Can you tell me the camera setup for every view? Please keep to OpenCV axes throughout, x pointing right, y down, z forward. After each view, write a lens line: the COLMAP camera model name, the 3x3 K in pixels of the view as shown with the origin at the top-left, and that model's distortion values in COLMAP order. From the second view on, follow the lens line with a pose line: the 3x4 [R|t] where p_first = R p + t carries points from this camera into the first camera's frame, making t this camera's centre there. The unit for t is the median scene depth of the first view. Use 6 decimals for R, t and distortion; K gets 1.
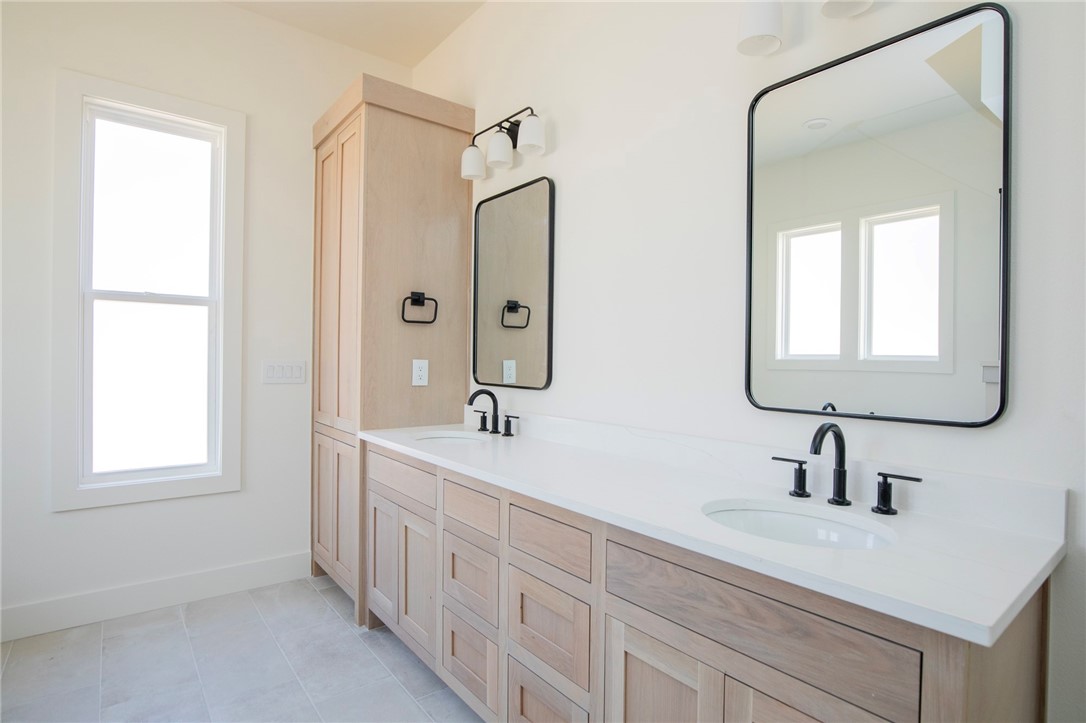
lens RADIAL K [[556.3, 0, 543.0], [0, 556.3, 366.4], [0, 0, 1]] dist [-0.018081, 0.000169]
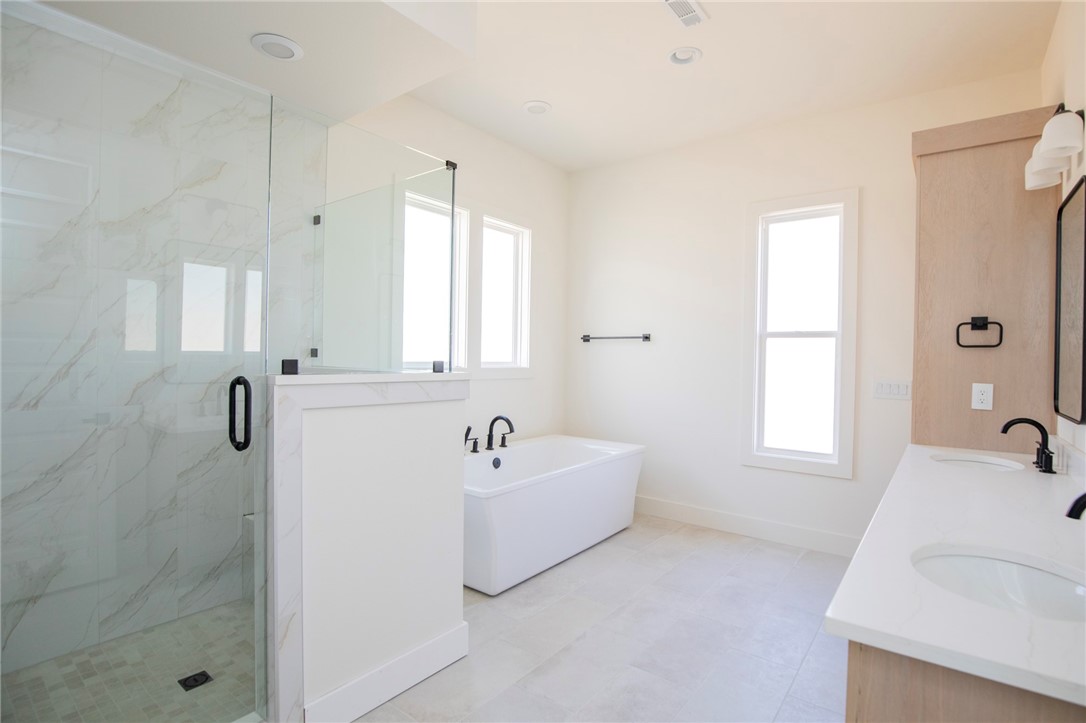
lens RADIAL K [[510.1, 0, 541.3], [0, 510.1, 361.5], [0, 0, 1]] dist [-0.003002, 0.000309]
pose [[0.232824, -0.001892, -0.972517, 0.485691], [-0.028079, 0.999568, -0.008667, -0.021887], [0.972113, 0.029325, 0.232670, 0.014247]]
